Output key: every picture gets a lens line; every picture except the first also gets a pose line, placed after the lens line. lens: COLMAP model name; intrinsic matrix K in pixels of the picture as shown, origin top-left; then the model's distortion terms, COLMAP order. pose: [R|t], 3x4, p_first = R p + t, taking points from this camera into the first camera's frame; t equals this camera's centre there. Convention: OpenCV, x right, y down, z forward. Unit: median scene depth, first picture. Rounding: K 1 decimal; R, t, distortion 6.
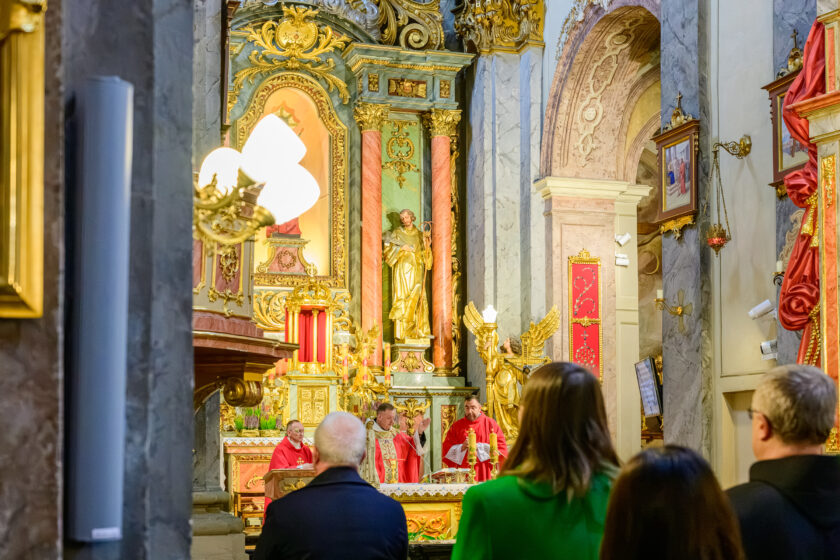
lens RADIAL K [[1358.0, 0, 408.6], [0, 1358.0, 401.4], [0, 0, 1]] dist [0.086982, 0.000000]
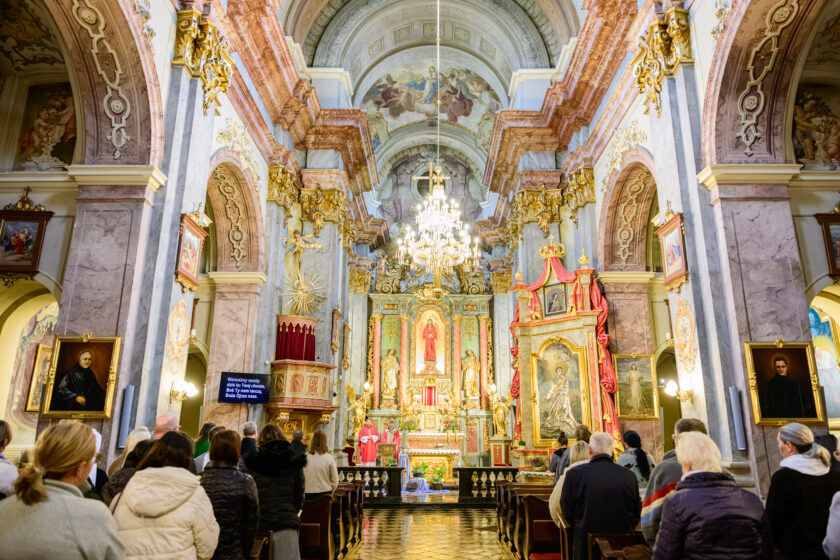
lens RADIAL K [[588.4, 0, 422.6], [0, 588.4, 286.0], [0, 0, 1]] dist [-0.005419, -0.002678]
pose [[0.952468, -0.066827, -0.297219, 0.278418], [0.001330, 0.976546, -0.215307, -0.008279], [0.304636, 0.204678, 0.930217, -0.191920]]
